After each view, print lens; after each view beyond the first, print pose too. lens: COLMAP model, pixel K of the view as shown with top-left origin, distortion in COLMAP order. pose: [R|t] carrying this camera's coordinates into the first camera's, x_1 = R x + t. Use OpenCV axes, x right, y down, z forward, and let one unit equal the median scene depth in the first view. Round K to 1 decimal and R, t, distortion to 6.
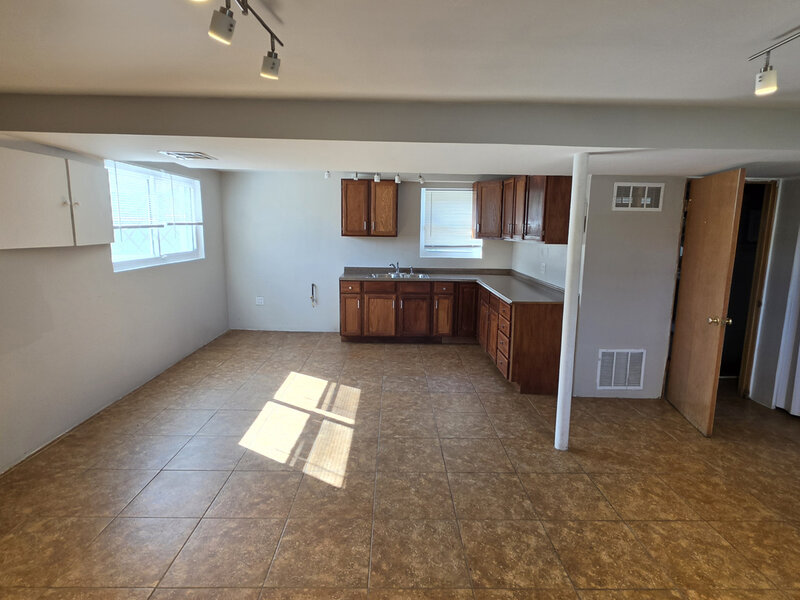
lens RADIAL K [[427.8, 0, 402.5], [0, 427.8, 295.8], [0, 0, 1]] dist [-0.003076, -0.000106]
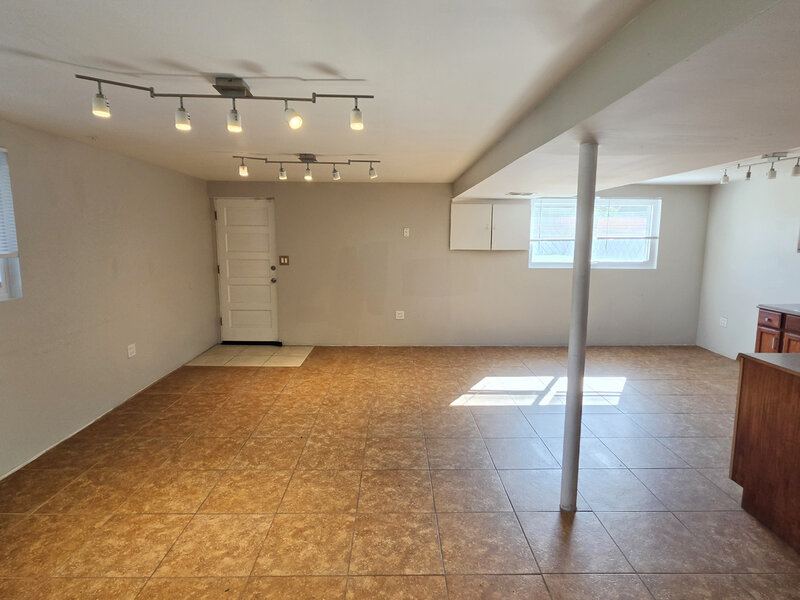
lens RADIAL K [[427.8, 0, 402.5], [0, 427.8, 295.8], [0, 0, 1]] dist [-0.003076, -0.000106]
pose [[0.003248, 0.124836, -0.992172, 1.168349], [-0.162637, 0.979033, 0.122650, -0.090517], [0.986681, 0.160965, 0.023483, 0.629937]]
